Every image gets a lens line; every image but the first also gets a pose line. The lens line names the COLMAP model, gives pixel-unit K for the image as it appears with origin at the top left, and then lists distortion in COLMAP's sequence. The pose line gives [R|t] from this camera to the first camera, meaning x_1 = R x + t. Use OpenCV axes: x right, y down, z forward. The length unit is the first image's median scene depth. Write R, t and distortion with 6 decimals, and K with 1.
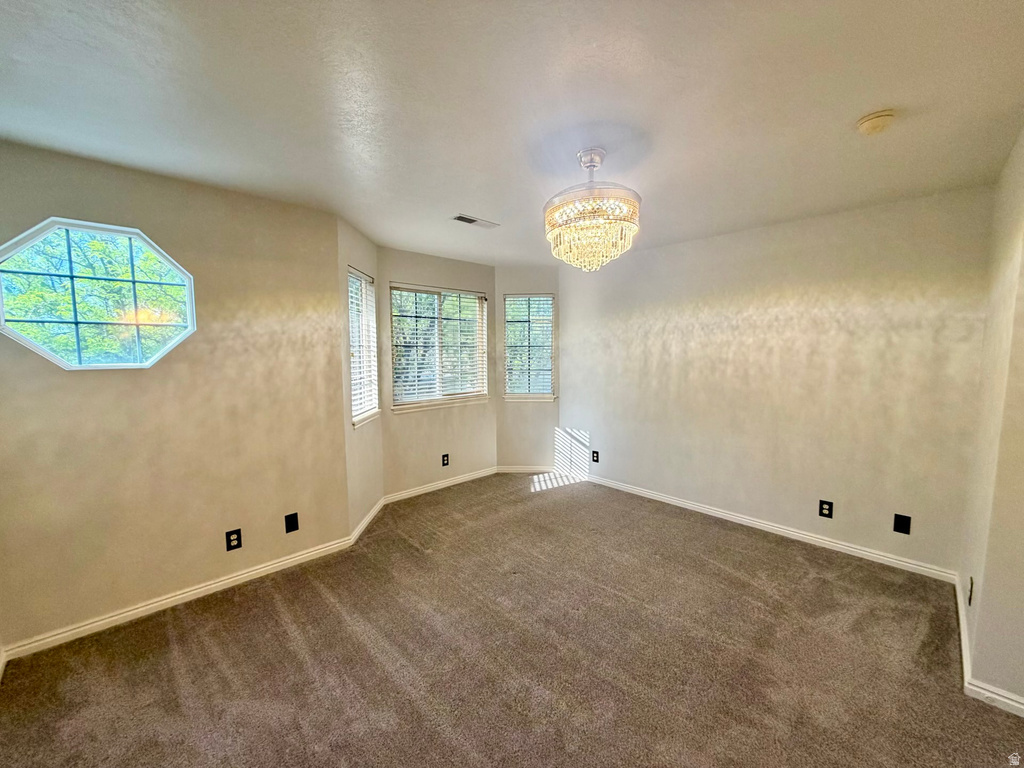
lens RADIAL K [[405.6, 0, 505.8], [0, 405.6, 385.8], [0, 0, 1]] dist [-0.000515, 0.000668]
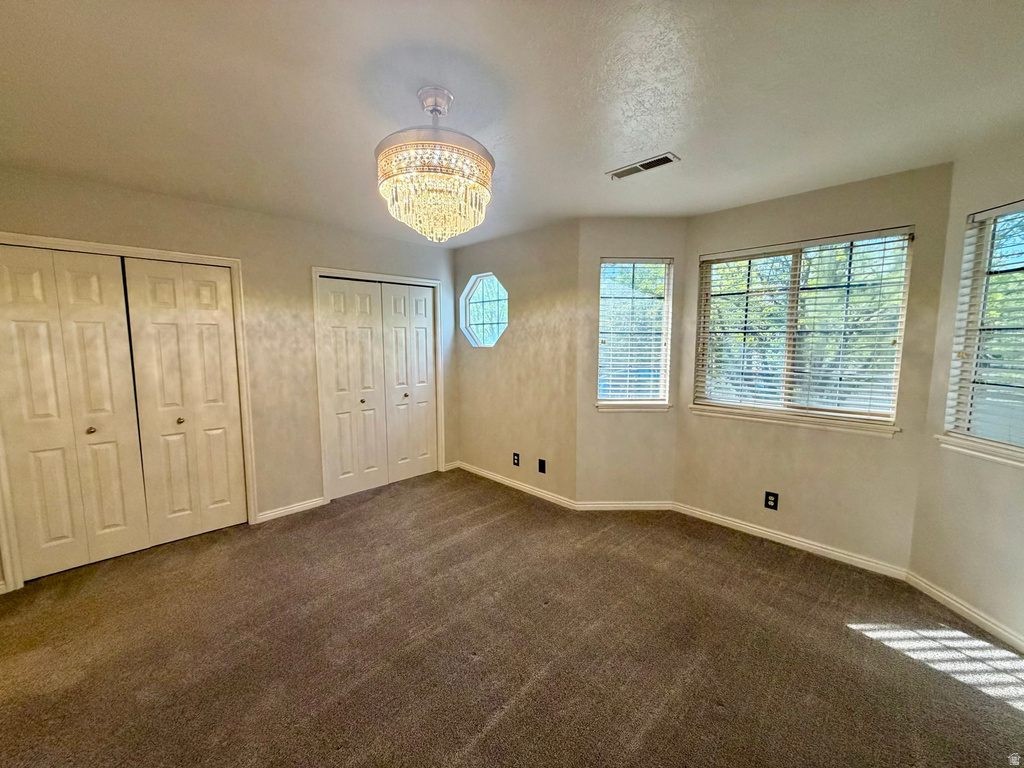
lens RADIAL K [[405.6, 0, 505.5], [0, 405.6, 383.2], [0, 0, 1]] dist [-0.000515, 0.000668]
pose [[0.014476, 0.111310, -0.993680, 0.776437], [-0.088637, 0.990015, 0.109608, -0.071543], [0.995959, 0.086490, 0.024198, 0.823890]]
